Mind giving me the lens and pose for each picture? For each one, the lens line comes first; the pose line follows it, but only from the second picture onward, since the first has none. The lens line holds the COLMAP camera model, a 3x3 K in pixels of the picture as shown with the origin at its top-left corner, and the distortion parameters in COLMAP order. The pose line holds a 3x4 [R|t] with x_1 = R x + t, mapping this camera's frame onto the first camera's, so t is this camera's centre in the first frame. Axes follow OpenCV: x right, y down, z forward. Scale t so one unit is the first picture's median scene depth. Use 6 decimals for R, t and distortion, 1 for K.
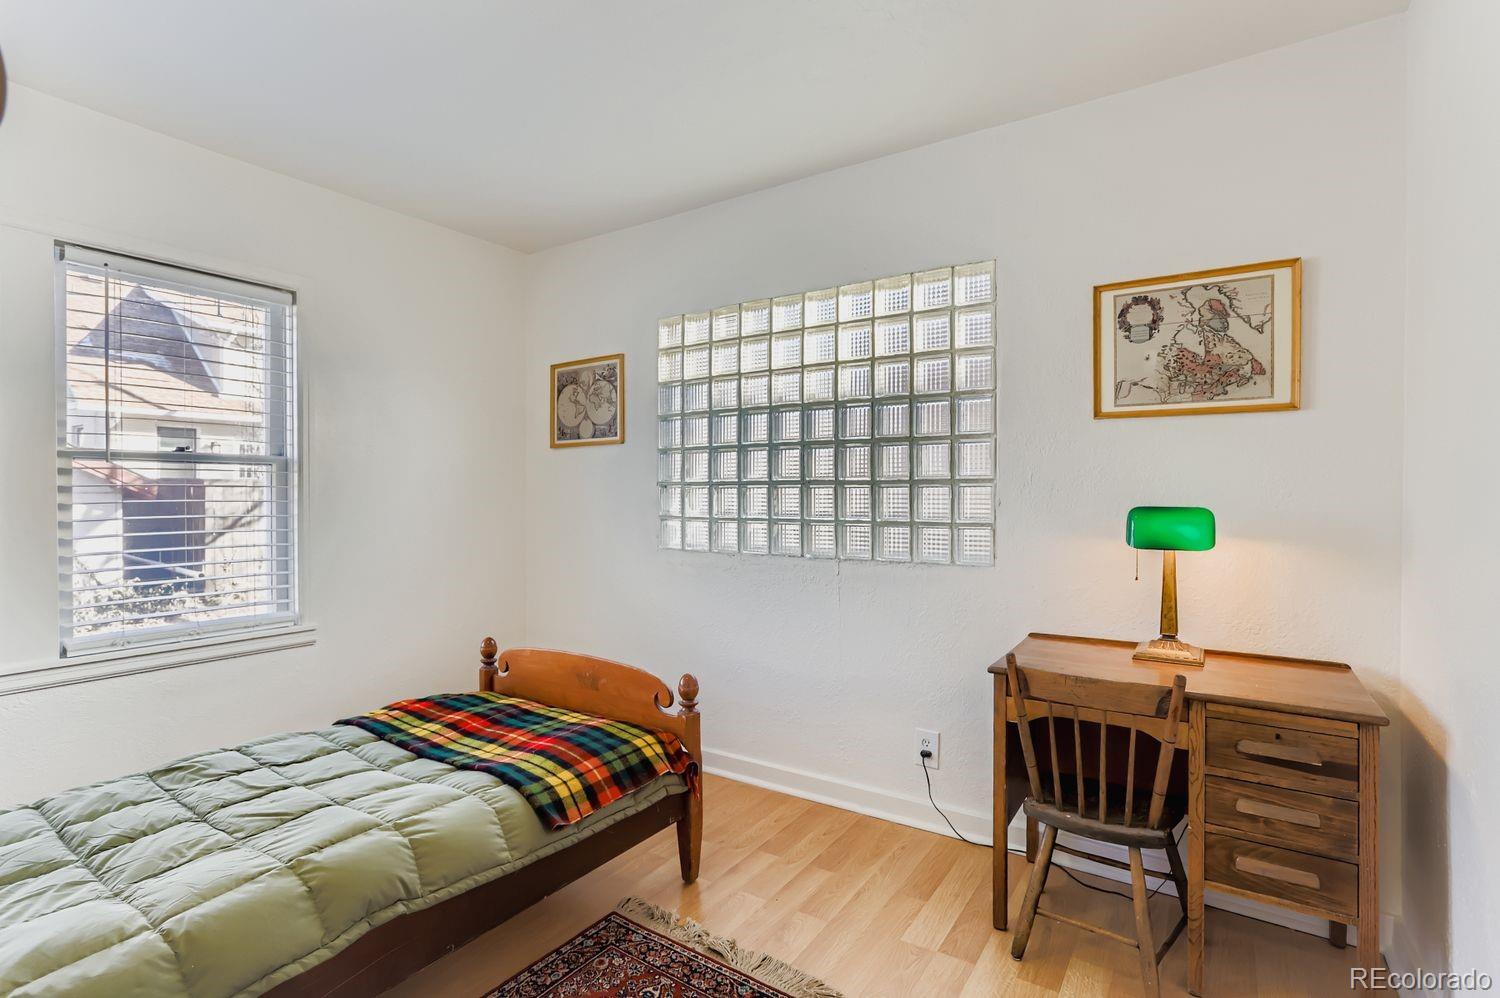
lens RADIAL K [[722.5, 0, 750.0], [0, 722.5, 499.0], [0, 0, 1]] dist [-0.041186, 0.028447]
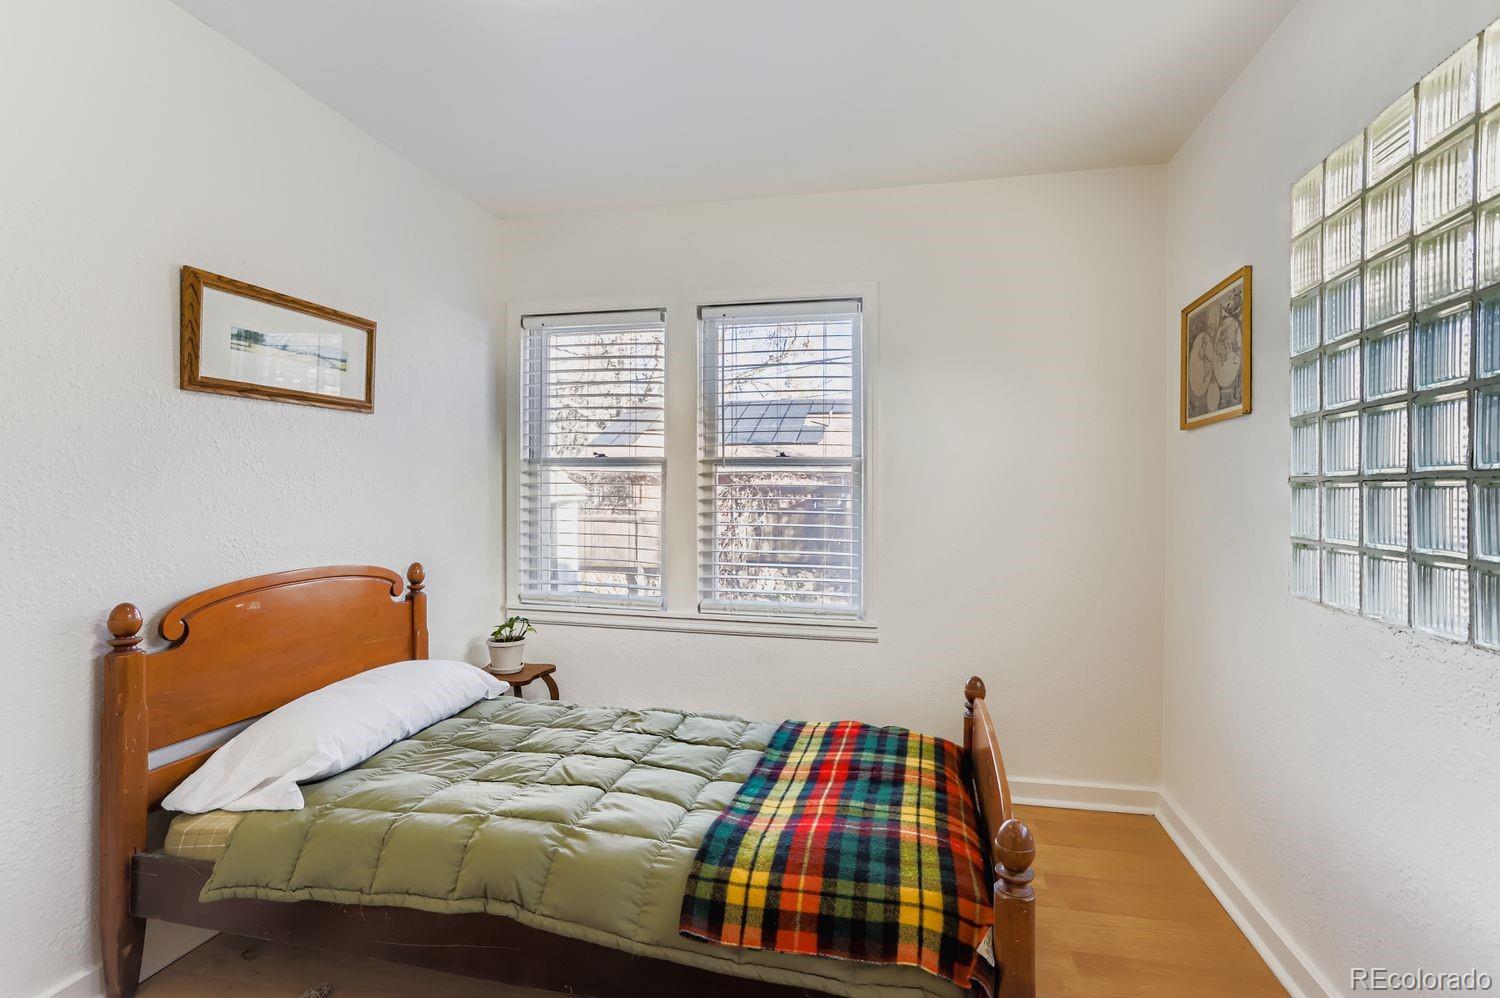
lens RADIAL K [[718.7, 0, 750.8], [0, 718.7, 491.2], [0, 0, 1]] dist [-0.022712, 0.000520]
pose [[0.357769, 0.004296, -0.933800, 0.361776], [-0.015930, 0.999872, -0.001503, -0.007400], [0.933674, 0.015413, 0.357791, 0.625022]]
